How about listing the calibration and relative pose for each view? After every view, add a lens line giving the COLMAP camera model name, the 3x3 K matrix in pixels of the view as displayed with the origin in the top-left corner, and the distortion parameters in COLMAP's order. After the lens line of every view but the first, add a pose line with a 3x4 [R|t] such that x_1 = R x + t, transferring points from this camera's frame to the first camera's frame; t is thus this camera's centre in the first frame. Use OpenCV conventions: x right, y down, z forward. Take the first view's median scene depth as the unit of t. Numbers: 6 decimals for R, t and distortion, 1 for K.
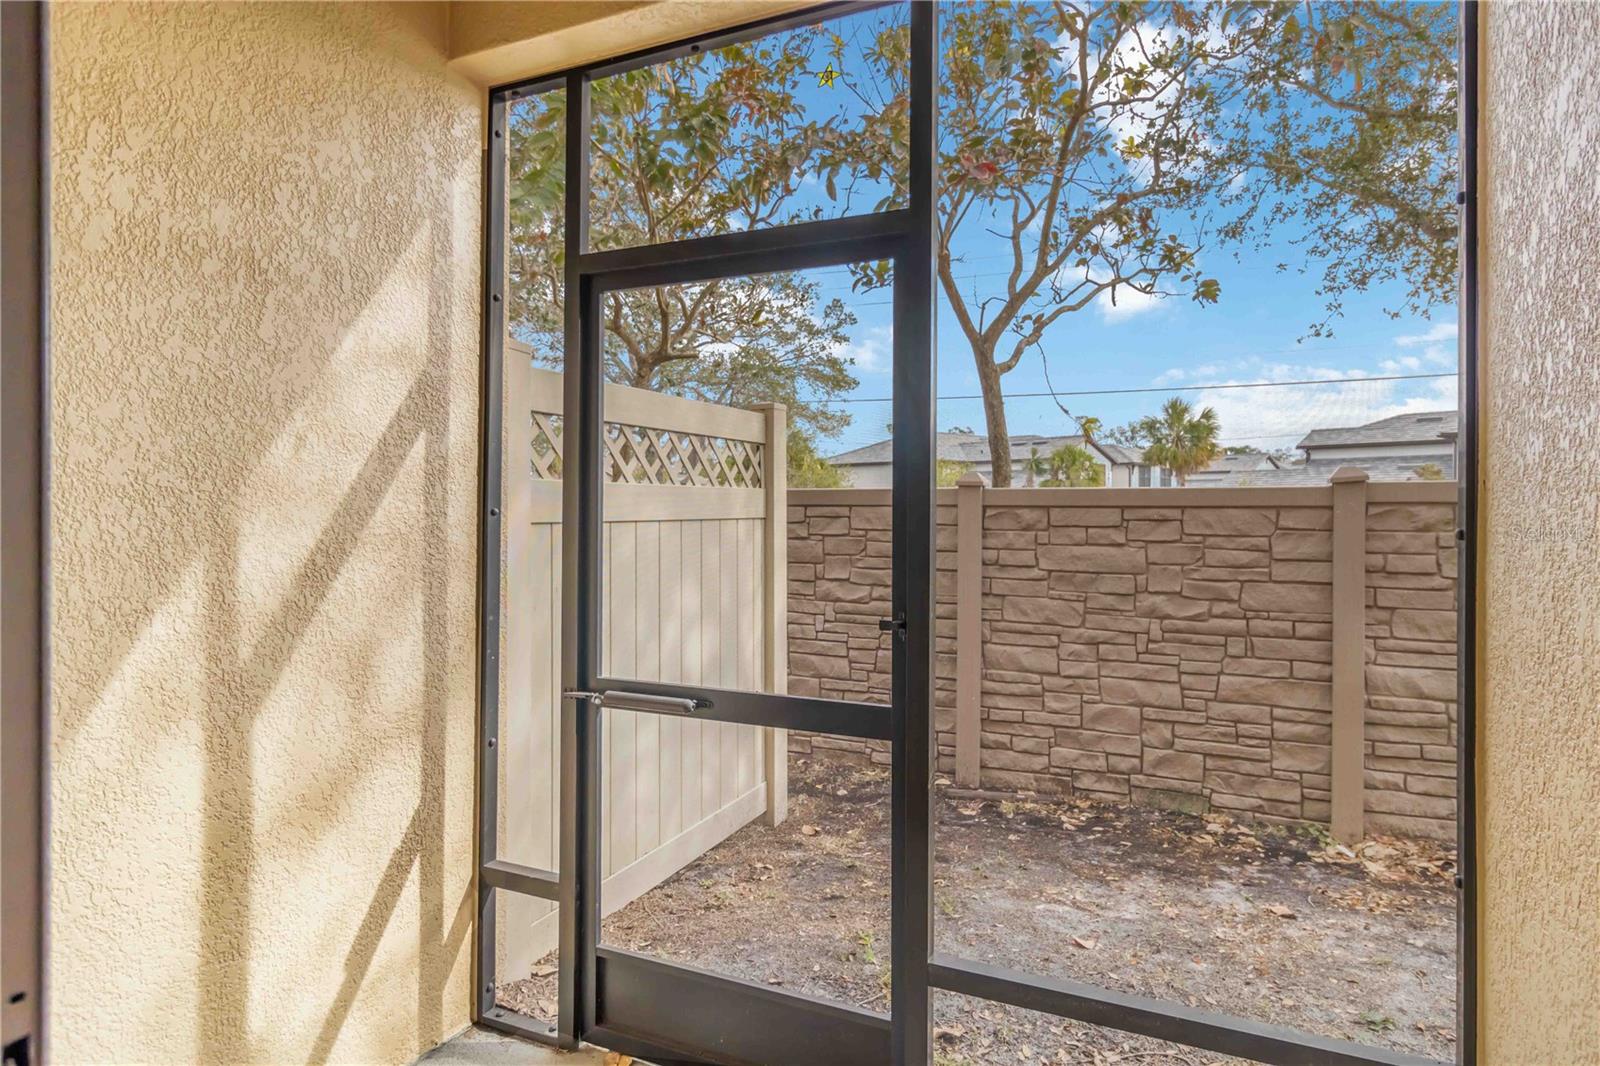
lens RADIAL K [[885.4, 0, 807.2], [0, 885.4, 519.9], [0, 0, 1]] dist [0.004723, 0.000799]
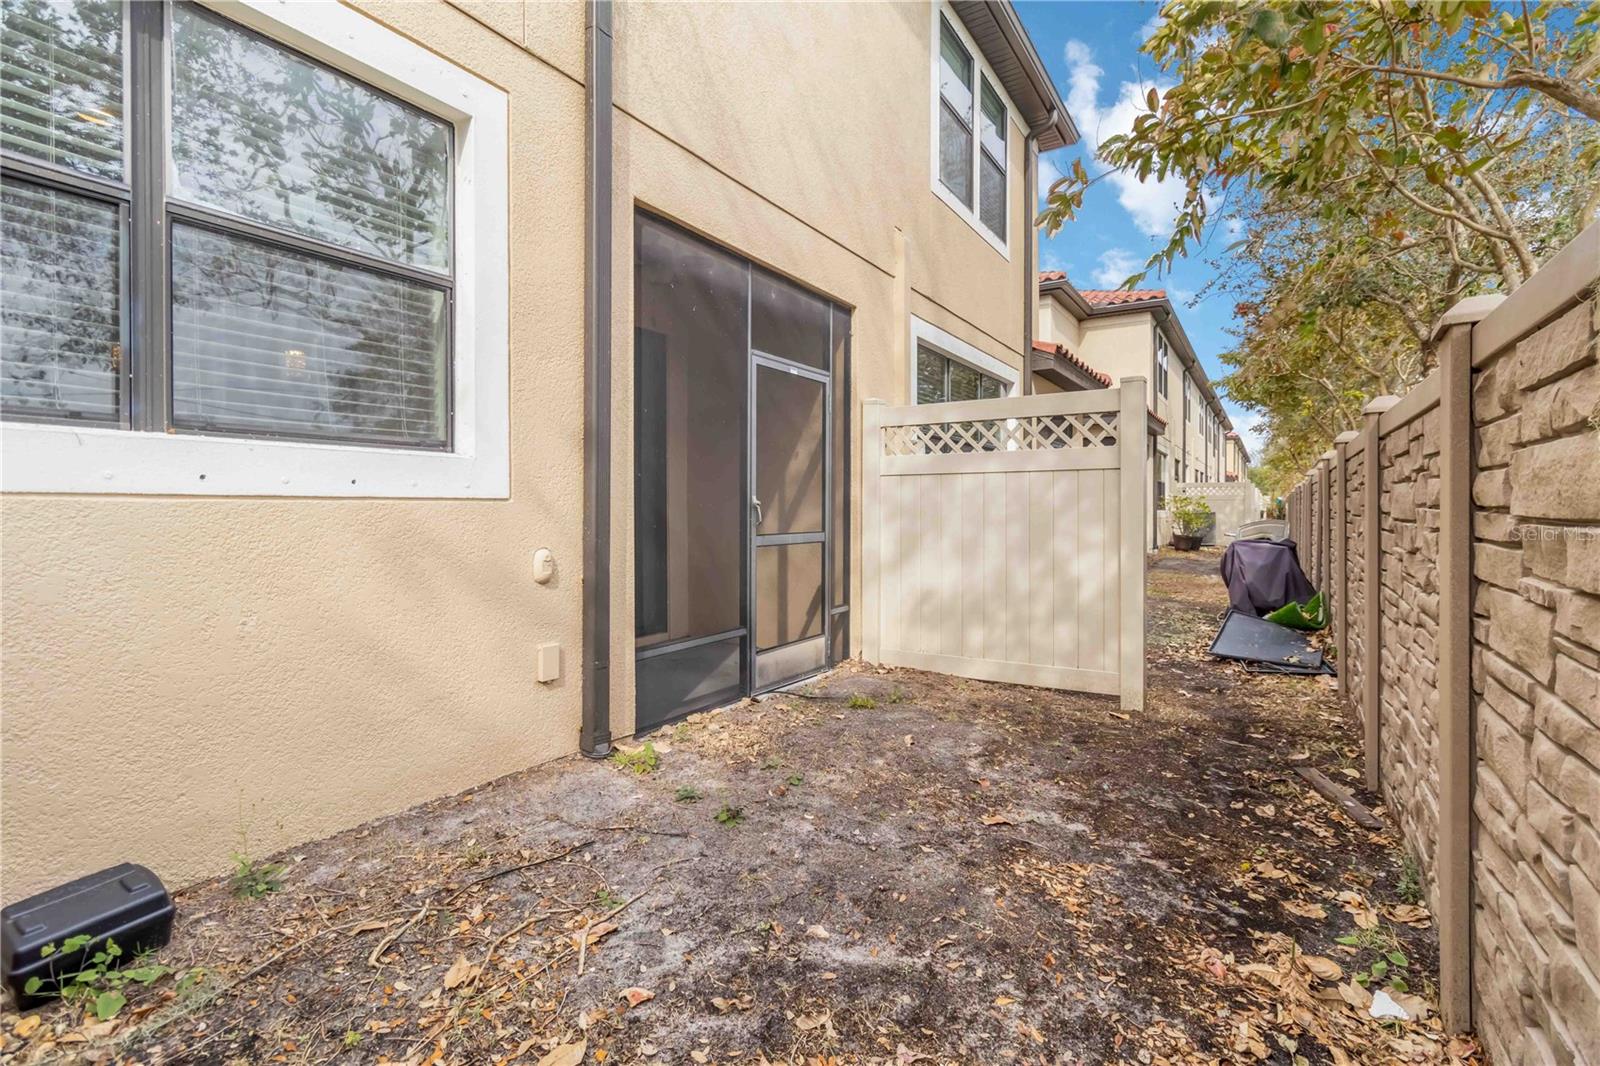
lens RADIAL K [[749.8, 0, 809.0], [0, 749.8, 521.9], [0, 0, 1]] dist [0.000602, -0.000305]
pose [[-0.128968, 0.014567, -0.991542, 1.266985], [-0.013948, 0.999767, 0.016502, 0.071717], [0.991551, 0.015958, -0.128735, 0.789870]]
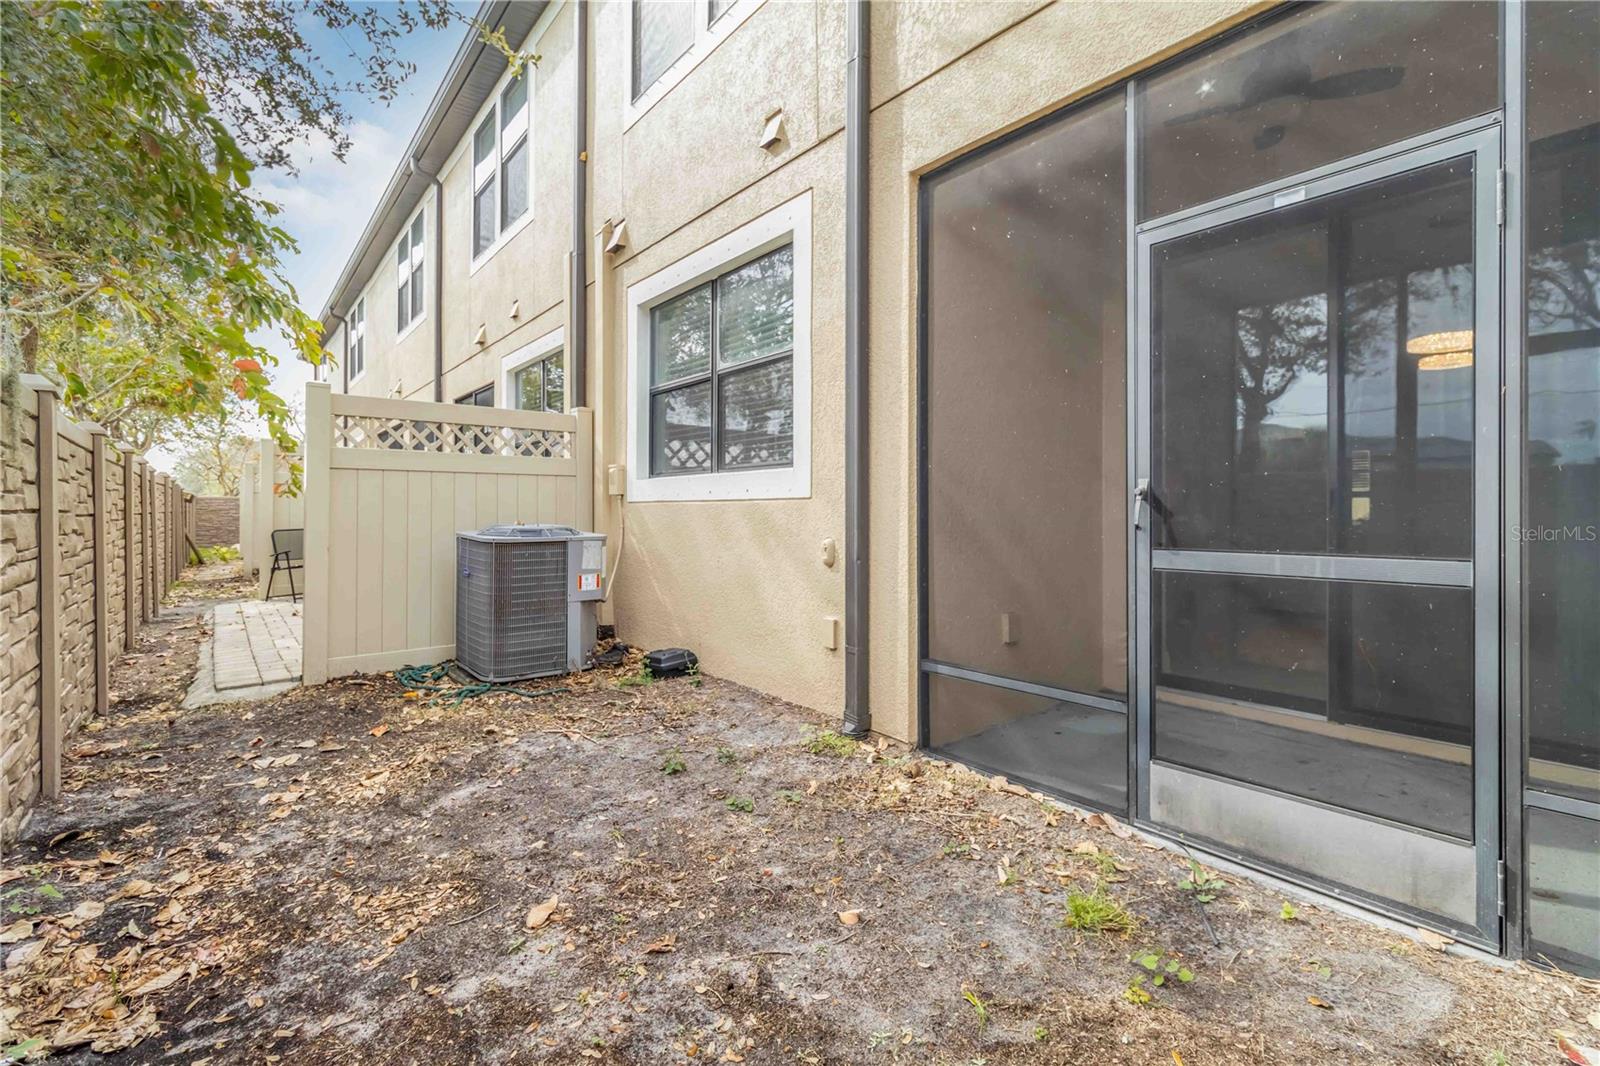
lens RADIAL K [[749.8, 0, 808.6], [0, 749.8, 518.1], [0, 0, 1]] dist [0.000602, -0.000305]
pose [[-0.887862, -0.005264, 0.460079, 0.020592], [0.004392, 0.999792, 0.019914, 0.072296], [-0.460089, 0.019702, -0.887654, 1.308751]]
